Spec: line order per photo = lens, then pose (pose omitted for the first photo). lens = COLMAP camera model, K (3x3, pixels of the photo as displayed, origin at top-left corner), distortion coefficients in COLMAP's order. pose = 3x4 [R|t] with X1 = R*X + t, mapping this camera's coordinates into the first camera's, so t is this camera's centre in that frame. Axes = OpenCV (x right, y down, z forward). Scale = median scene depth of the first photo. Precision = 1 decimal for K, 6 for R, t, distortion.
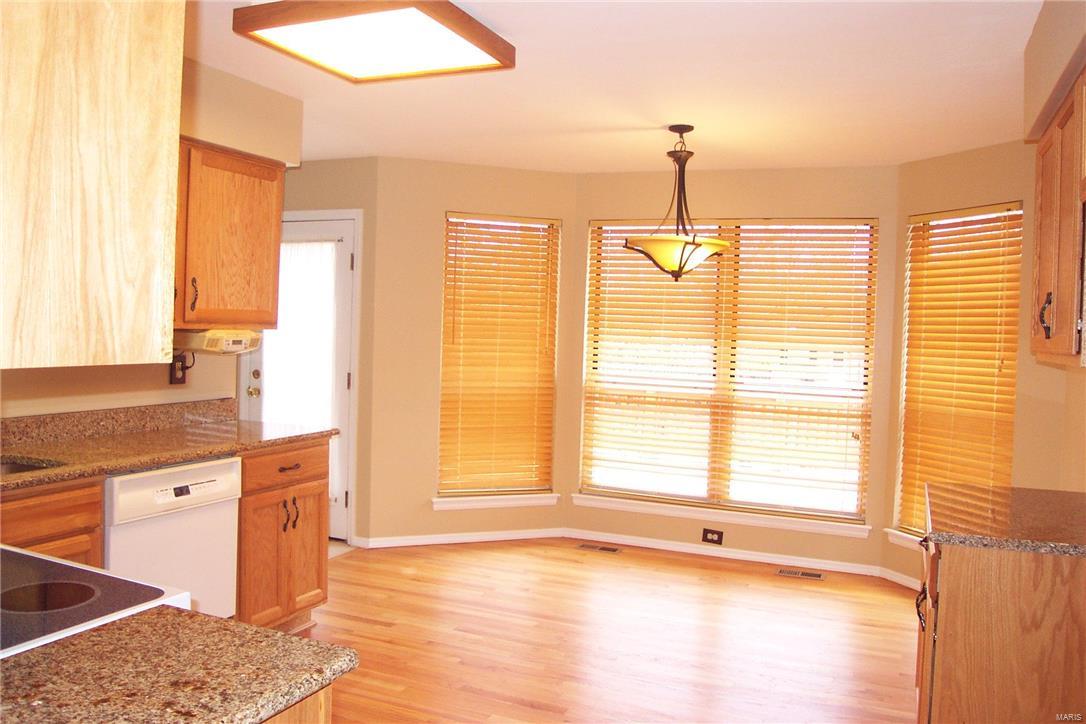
lens RADIAL K [[875.4, 0, 548.9], [0, 875.4, 353.0], [0, 0, 1]] dist [-0.120775, 0.079897]
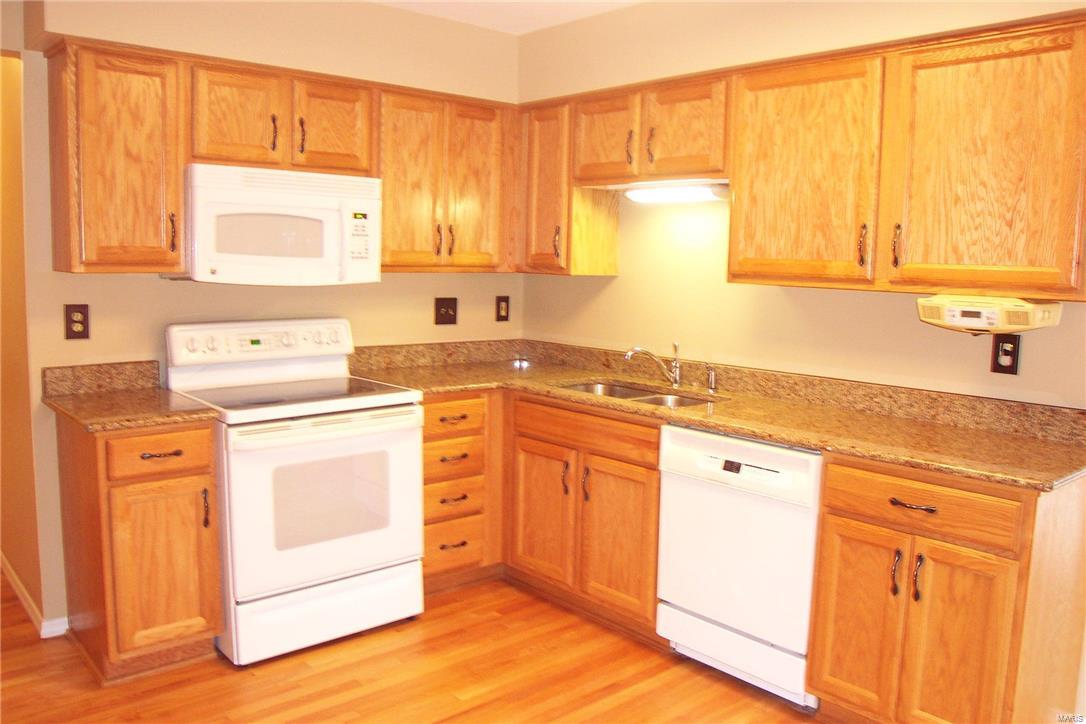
lens RADIAL K [[875.4, 0, 548.9], [0, 875.4, 353.0], [0, 0, 1]] dist [-0.120775, 0.079897]
pose [[-0.430298, 0.054693, -0.901029, 0.392175], [-0.062022, 0.994013, 0.089956, -0.022224], [0.900554, 0.094591, -0.424329, 1.016405]]
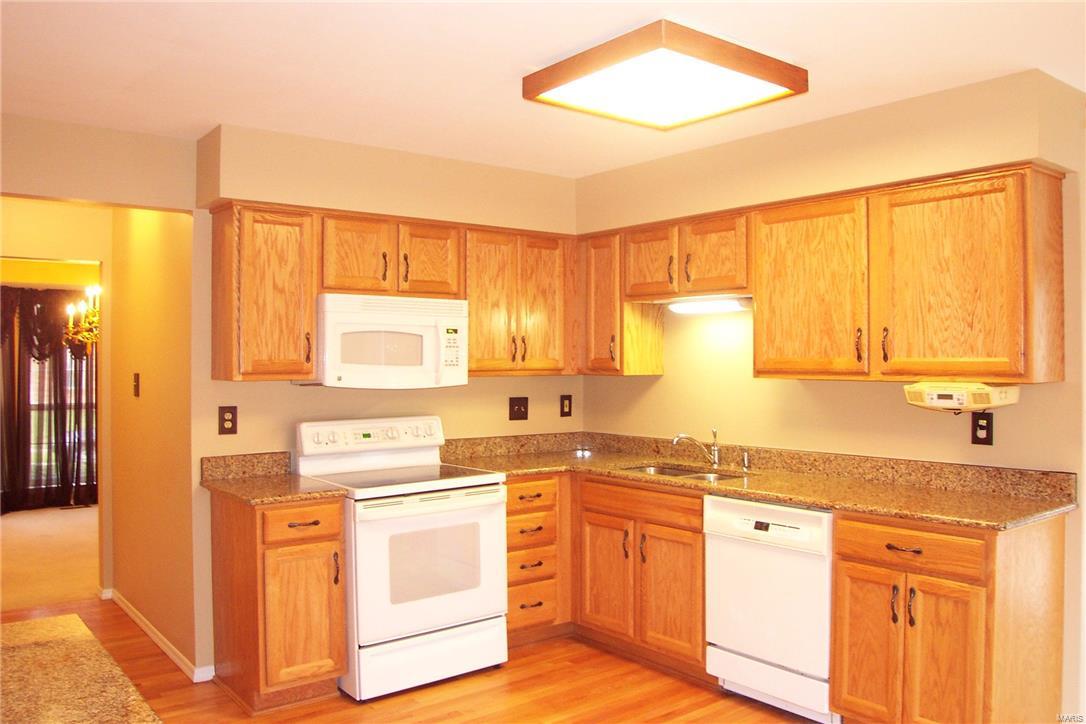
lens RADIAL K [[875.4, 0, 548.9], [0, 875.4, 353.0], [0, 0, 1]] dist [-0.120775, 0.079897]
pose [[-0.477182, -0.038701, -0.877952, 0.581831], [-0.038328, 0.998996, -0.023204, -0.021394], [0.877968, 0.022578, -0.478186, 1.088603]]
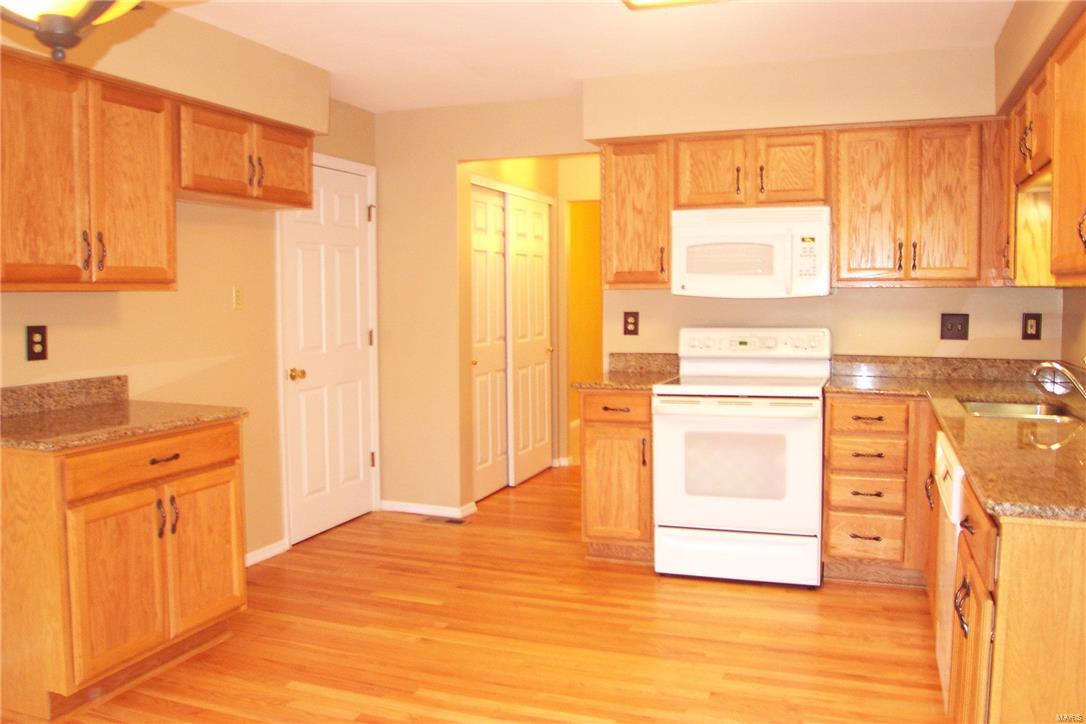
lens RADIAL K [[875.4, 0, 548.9], [0, 875.4, 353.0], [0, 0, 1]] dist [-0.120775, 0.079897]
pose [[-0.998718, -0.023605, -0.044769, 0.005173], [-0.027740, 0.995174, 0.094127, -0.022782], [0.042331, 0.095248, -0.994553, 1.524016]]
